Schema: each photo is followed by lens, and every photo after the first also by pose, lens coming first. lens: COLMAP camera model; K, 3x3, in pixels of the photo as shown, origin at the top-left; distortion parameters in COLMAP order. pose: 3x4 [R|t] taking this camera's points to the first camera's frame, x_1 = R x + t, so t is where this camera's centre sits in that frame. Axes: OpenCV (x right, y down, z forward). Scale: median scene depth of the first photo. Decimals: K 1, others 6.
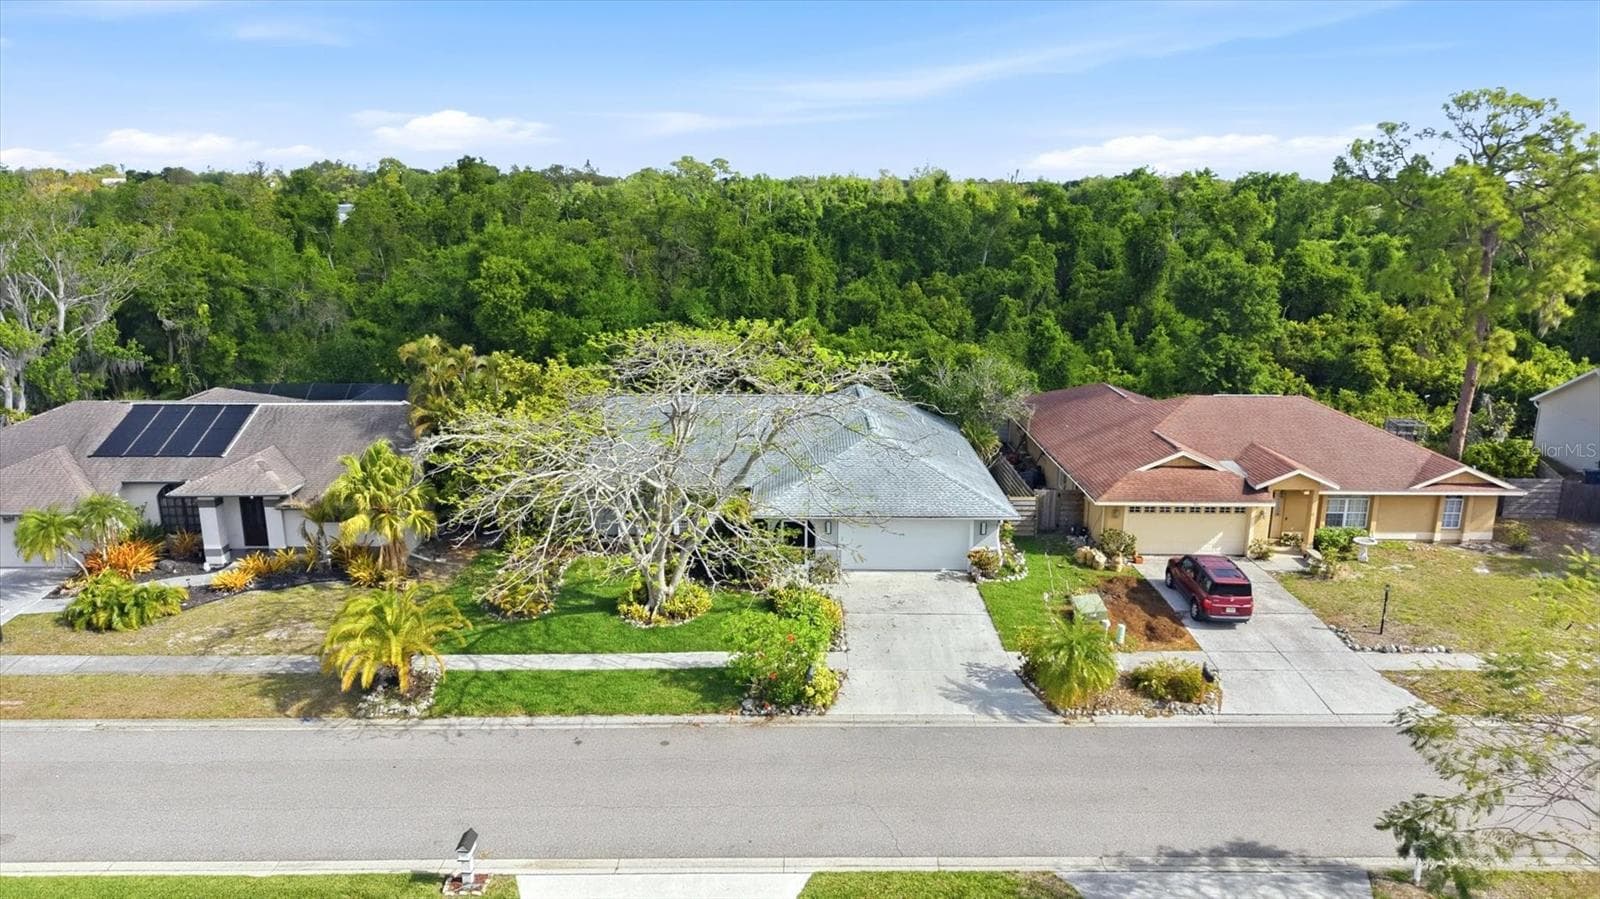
lens RADIAL K [[1074.7, 0, 800.0], [0, 1074.7, 449.5], [0, 0, 1]] dist [0.033169, -0.000712]
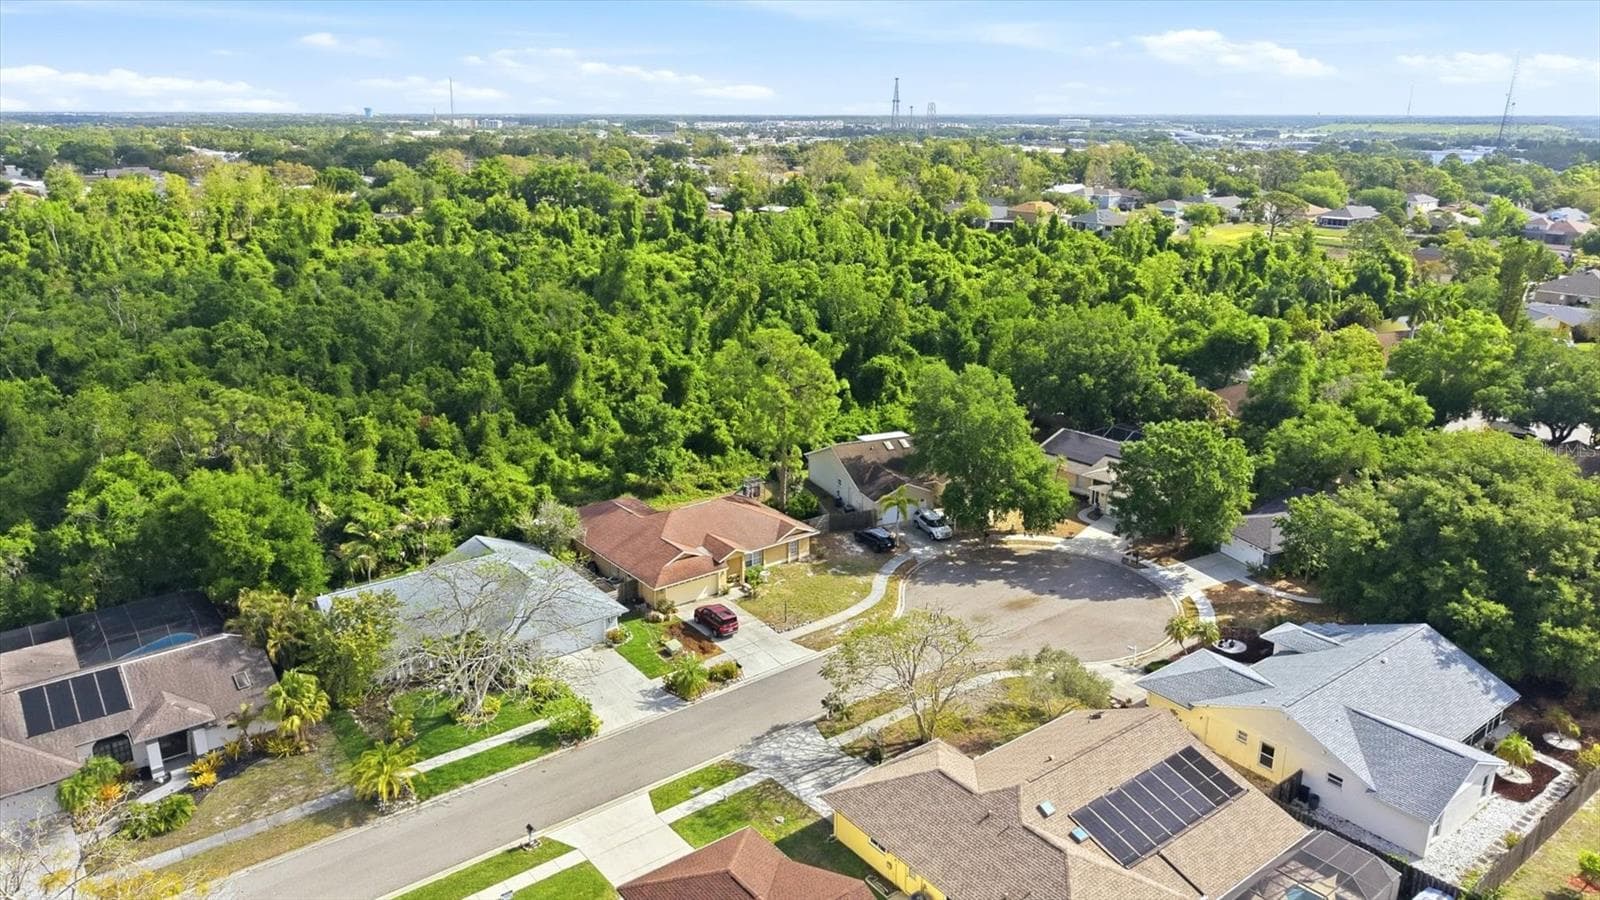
lens RADIAL K [[1077.8, 0, 800.0], [0, 1077.8, 450.0], [0, 0, 1]] dist [0.001547, 0.008257]
pose [[0.801795, -0.186687, 0.567691, -0.716199], [0.154914, 0.982410, 0.104272, -0.448015], [-0.577171, 0.004338, 0.816612, -0.948787]]
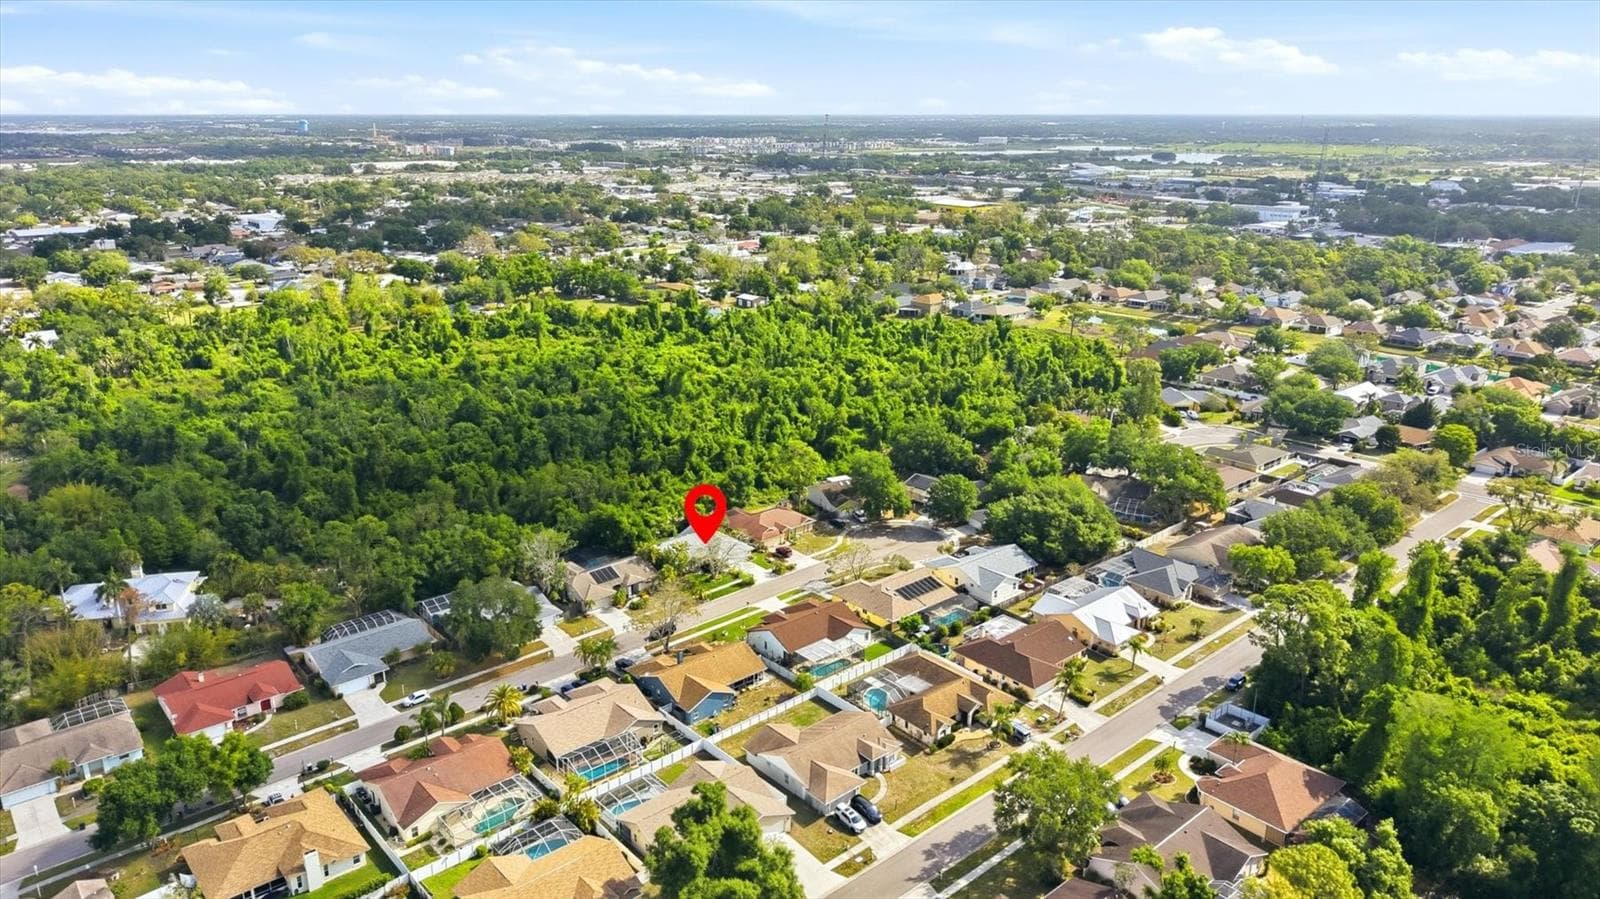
lens RADIAL K [[1074.7, 0, 800.0], [0, 1074.7, 449.5], [0, 0, 1]] dist [0.033169, -0.000712]
pose [[0.762107, -0.203217, 0.614732, -3.530755], [0.168320, 0.979005, 0.114964, -1.247261], [-0.625189, 0.015857, 0.780312, -4.241410]]
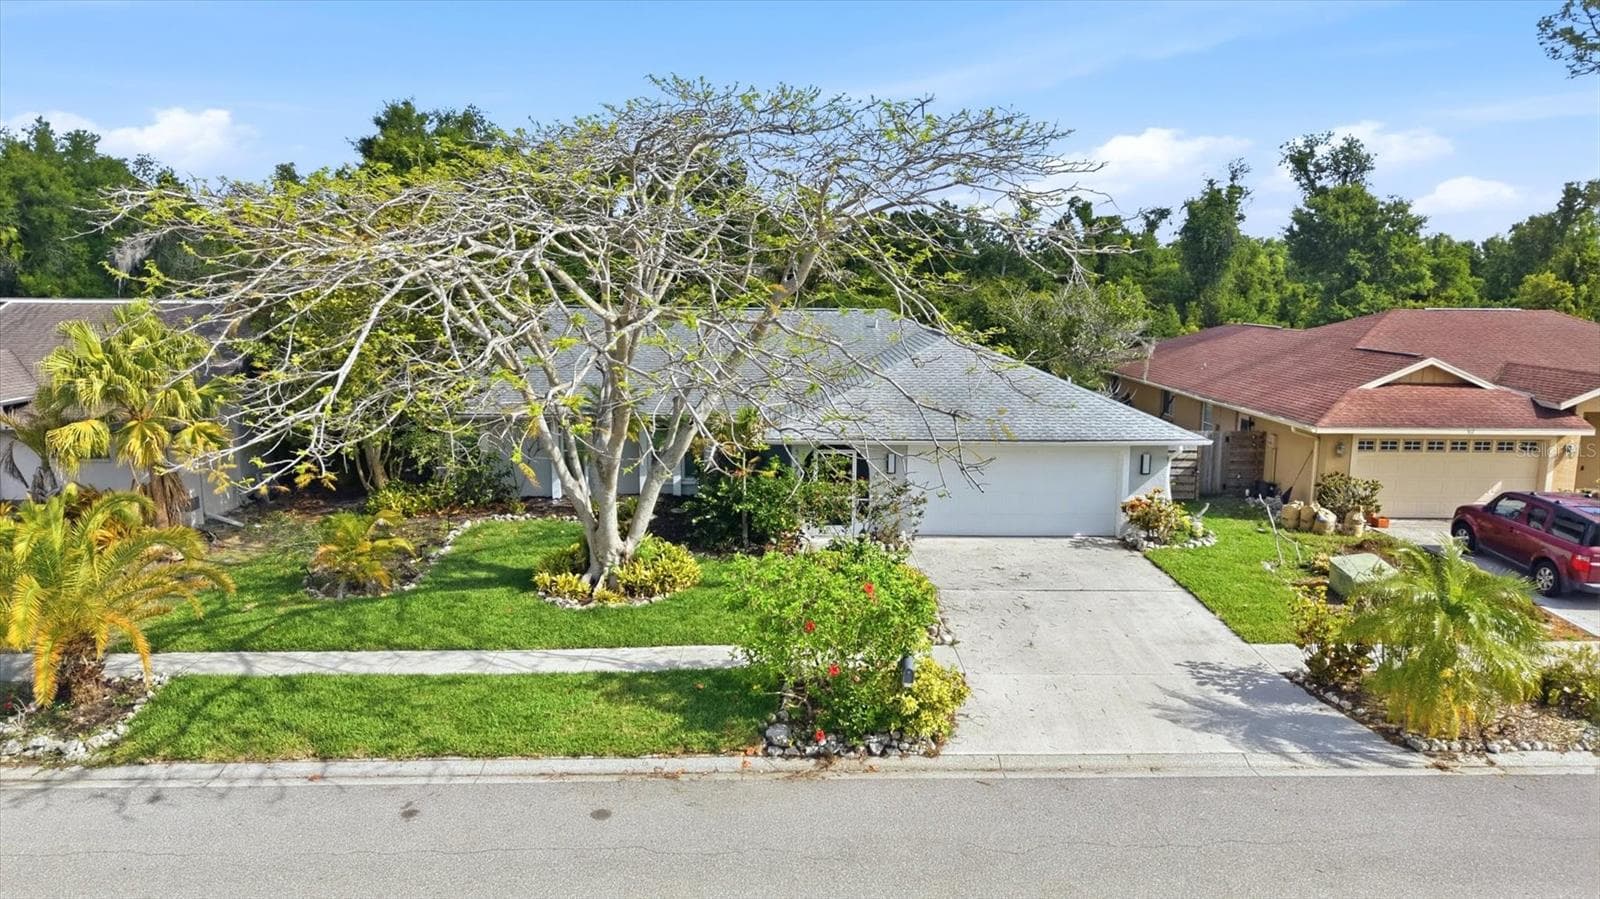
lens RADIAL K [[1077.8, 0, 800.0], [0, 1077.8, 449.5], [0, 0, 1]] dist [0.001547, 0.008257]
pose [[0.999846, -0.001001, 0.017504, -0.042718], [0.002411, 0.996736, -0.080700, 0.134409], [-0.017366, 0.080730, 0.996585, 0.459893]]
